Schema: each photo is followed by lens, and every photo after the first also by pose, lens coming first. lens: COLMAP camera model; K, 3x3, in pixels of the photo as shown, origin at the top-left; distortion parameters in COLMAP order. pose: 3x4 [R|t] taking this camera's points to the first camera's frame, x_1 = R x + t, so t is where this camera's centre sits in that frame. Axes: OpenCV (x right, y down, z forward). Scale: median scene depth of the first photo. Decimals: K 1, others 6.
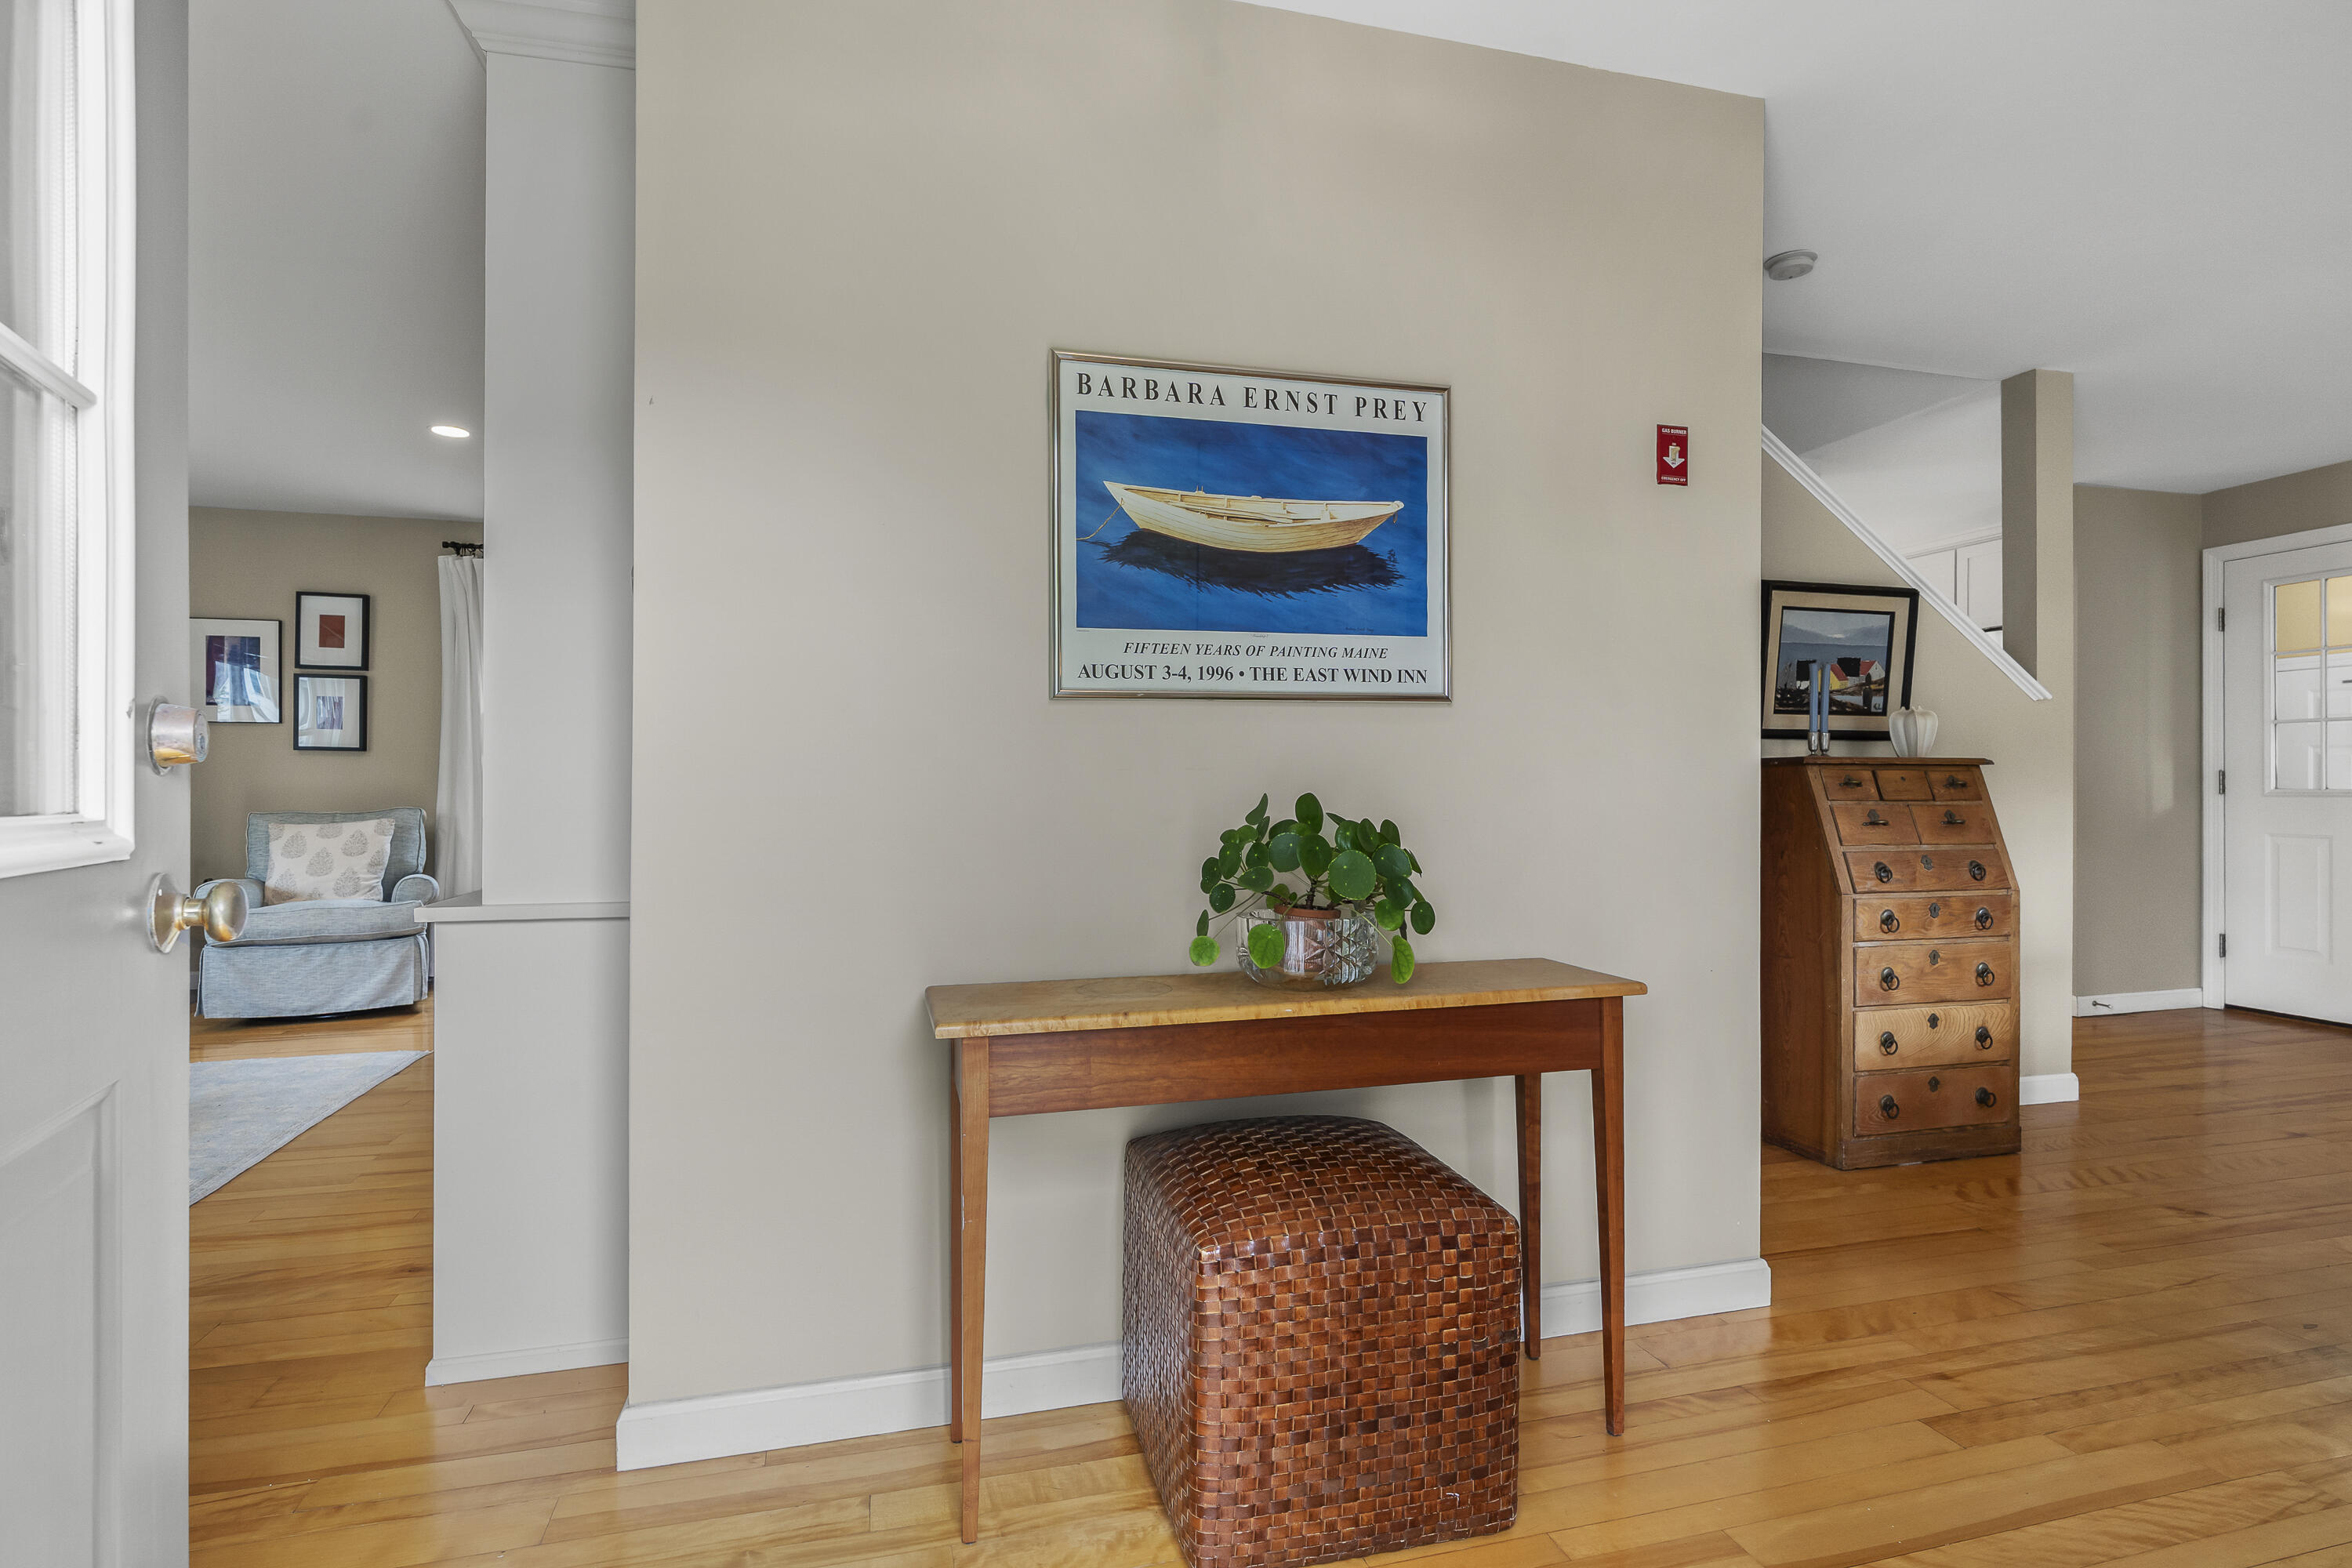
lens RADIAL K [[1139.4, 0, 1176.0], [0, 1139.4, 784.0], [0, 0, 1]] dist [-0.000355, 0.000130]
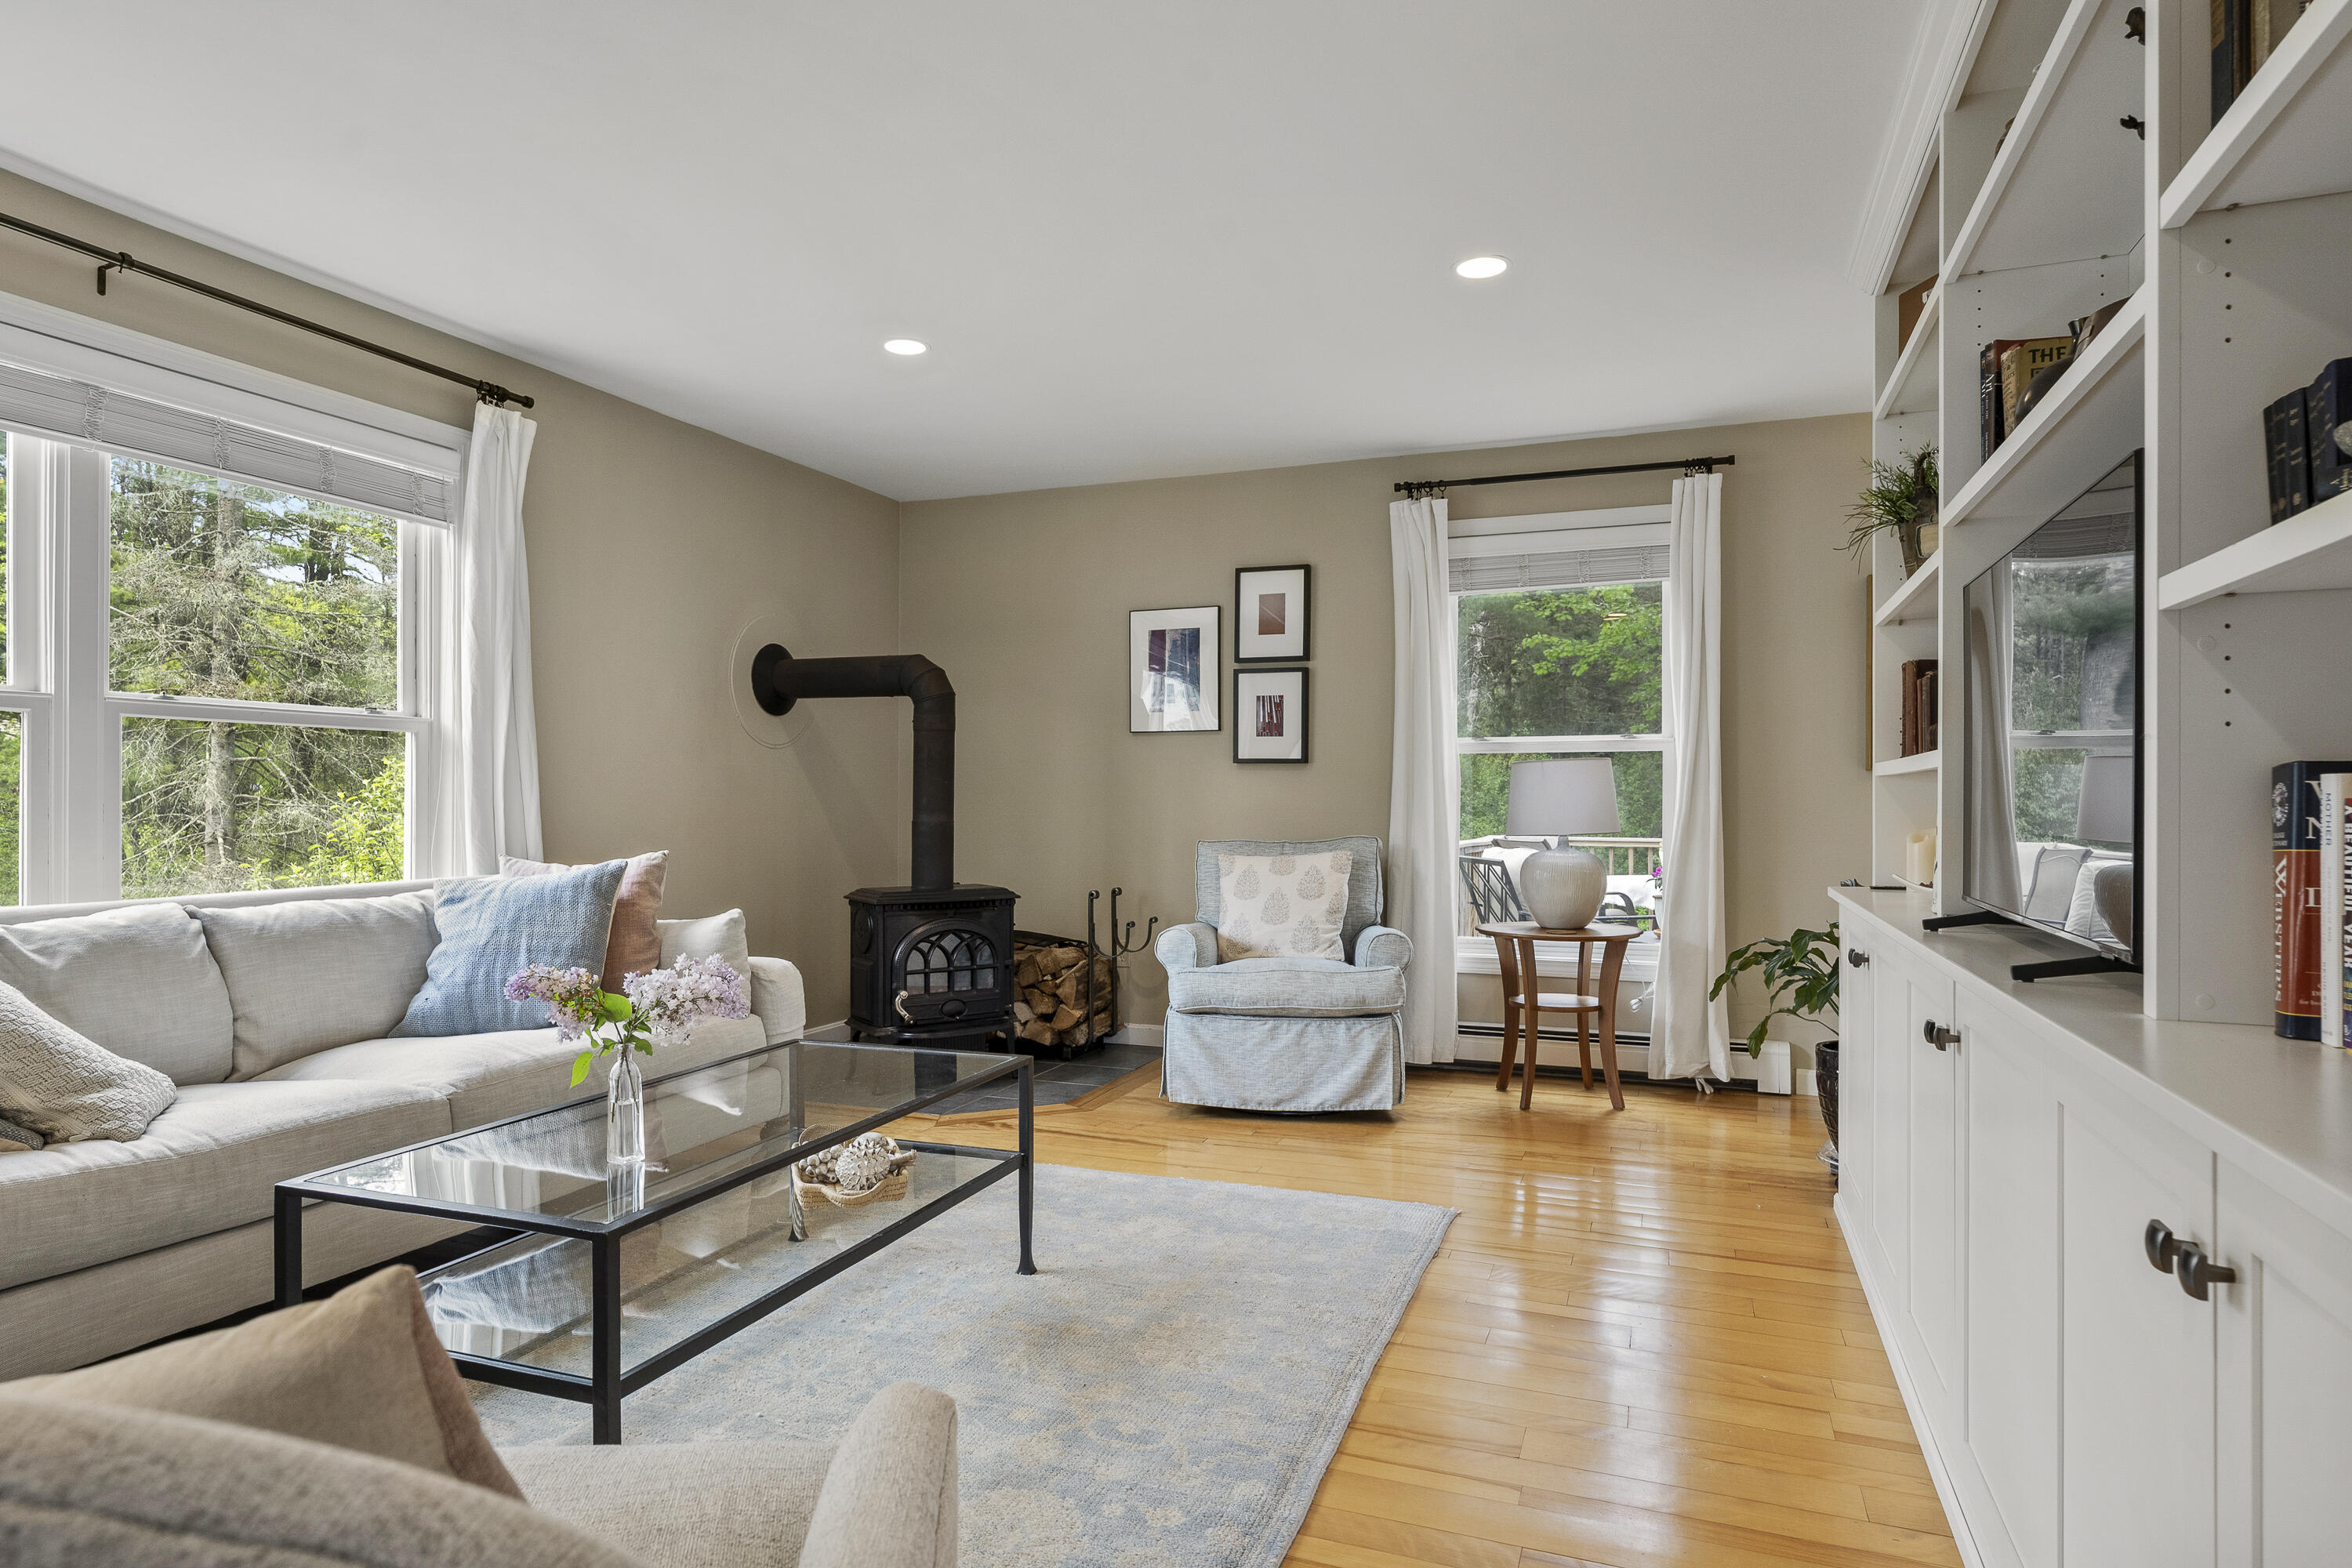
lens RADIAL K [[1305.0, 0, 1176.7], [0, 1305.0, 795.7], [0, 0, 1]] dist [-0.001739, -0.001028]
pose [[0.808129, -0.005558, -0.588979, -0.482308], [0.002606, 0.999979, -0.005862, -0.002567], [0.588999, 0.003202, 0.808127, 0.414823]]
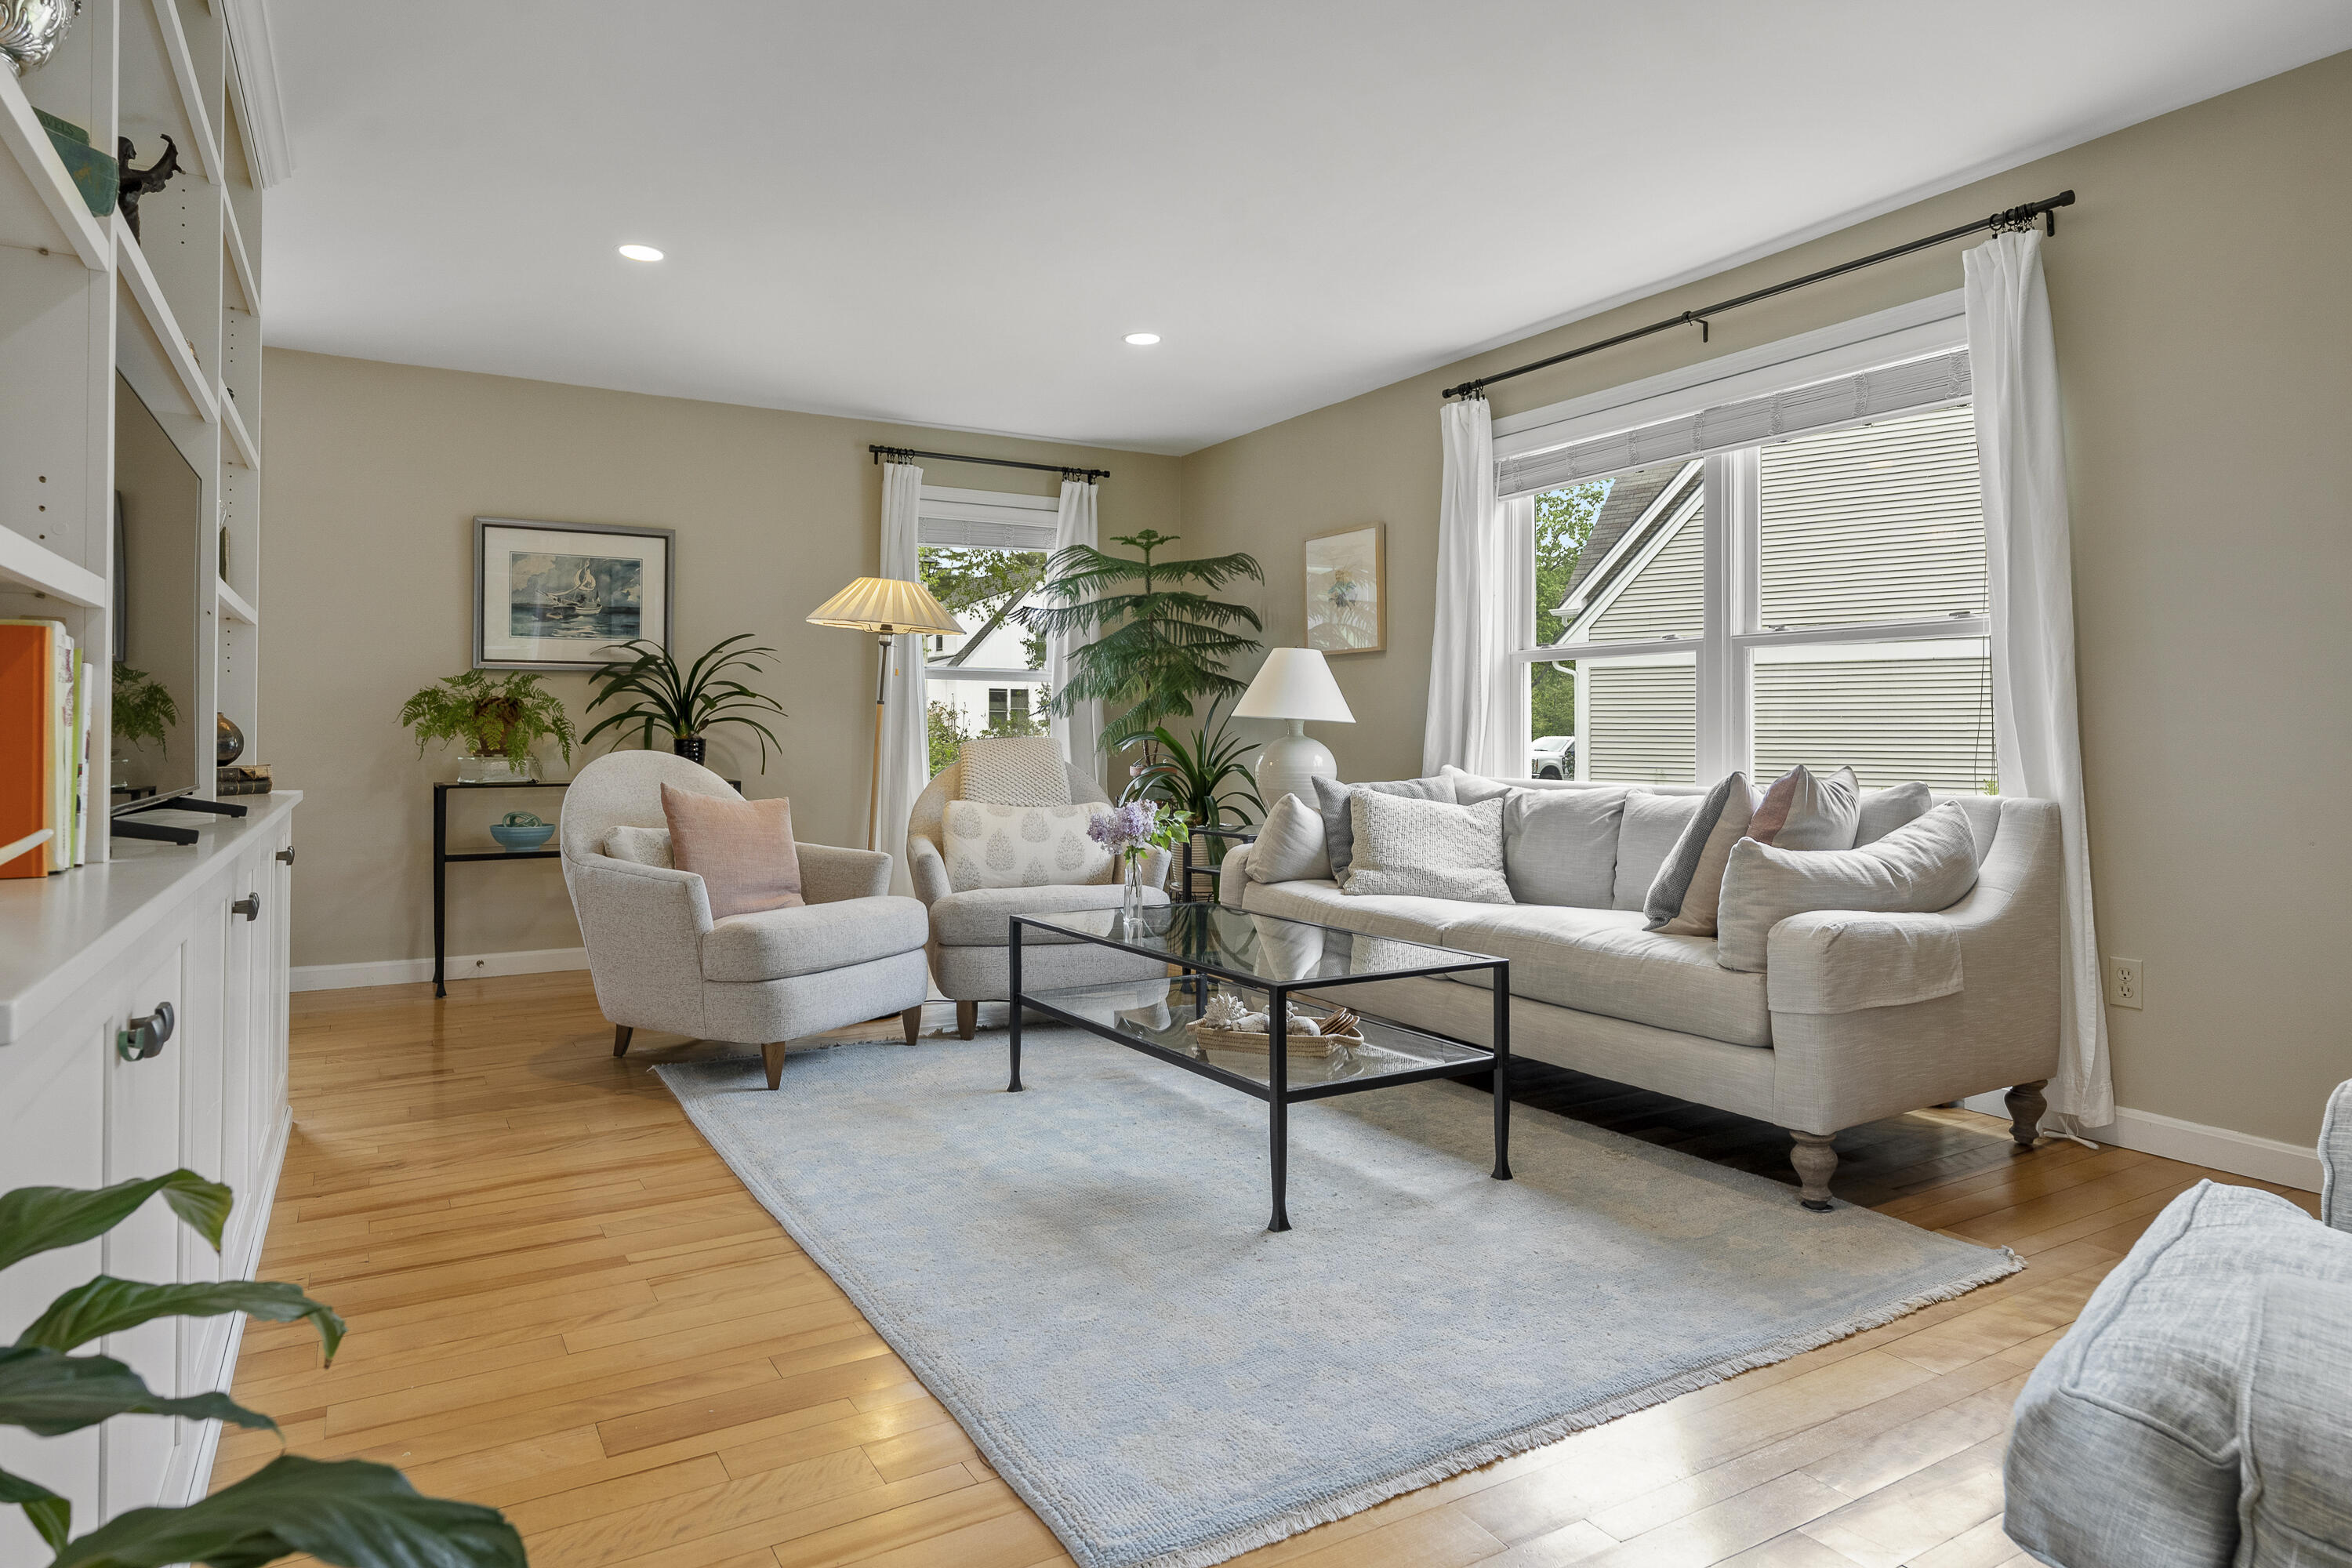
lens RADIAL K [[1388.6, 0, 1166.9], [0, 1388.6, 754.5], [0, 0, 1]] dist [-0.000102, 0.002107]
pose [[-0.964275, -0.007965, -0.264783, -0.815483], [-0.009700, 0.999939, 0.005243, 0.029971], [0.264726, 0.007624, -0.964294, 1.926896]]
